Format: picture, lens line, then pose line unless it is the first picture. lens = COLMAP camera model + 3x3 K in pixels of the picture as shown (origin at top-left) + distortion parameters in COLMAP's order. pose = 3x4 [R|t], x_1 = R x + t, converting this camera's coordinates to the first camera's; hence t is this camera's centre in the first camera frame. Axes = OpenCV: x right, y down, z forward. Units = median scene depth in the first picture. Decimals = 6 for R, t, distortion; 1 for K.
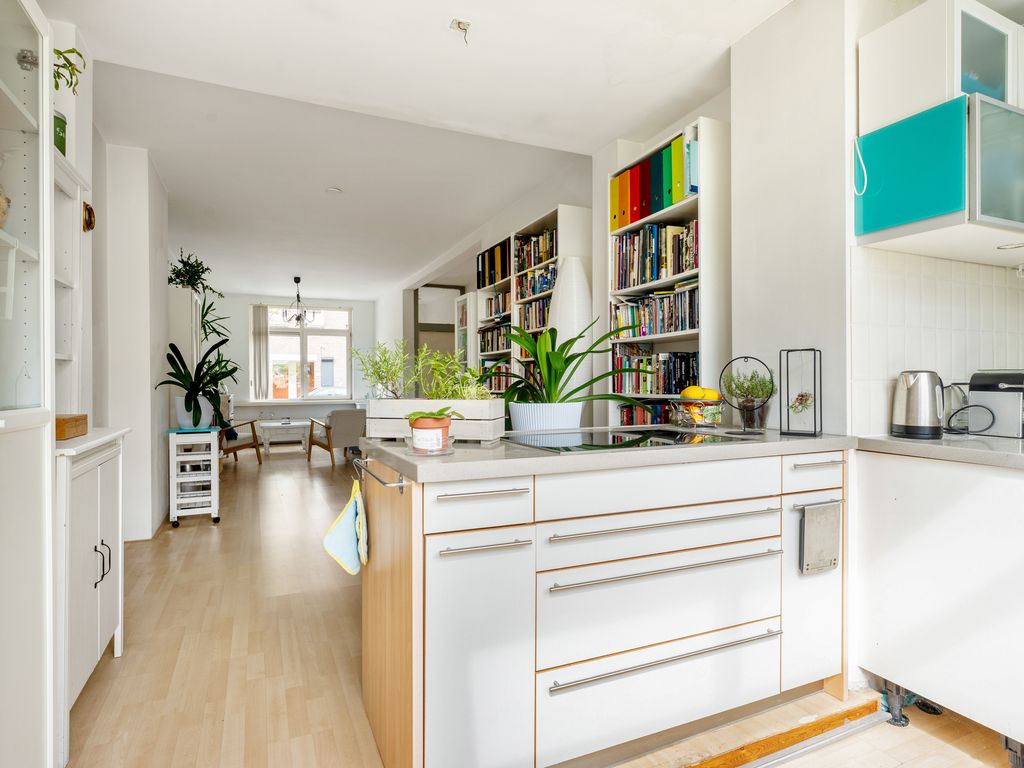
lens RADIAL K [[567.9, 0, 508.0], [0, 567.9, 385.4], [0, 0, 1]] dist [-0.005776, -0.000200]
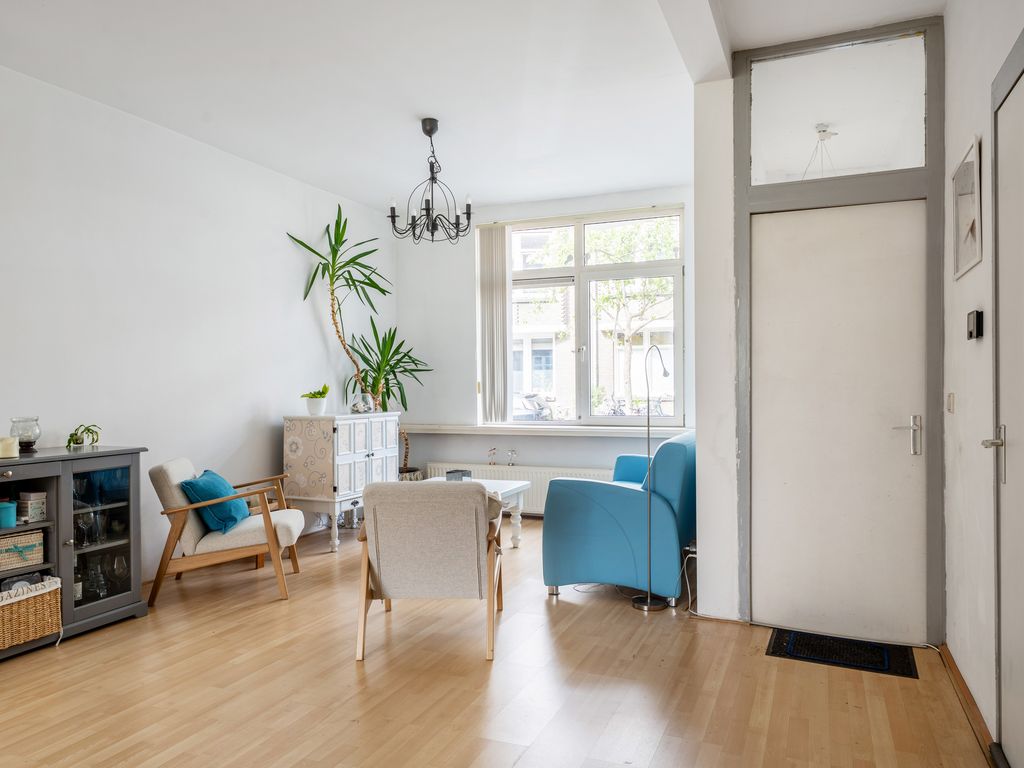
lens RADIAL K [[728.0, 0, 513.2], [0, 728.0, 384.1], [0, 0, 1]] dist [0.012688, 0.005113]
pose [[0.678733, 0.004321, -0.734372, 0.028370], [-0.002908, 0.999991, 0.003197, -0.009226], [0.734379, -0.000034, 0.678739, 0.595057]]
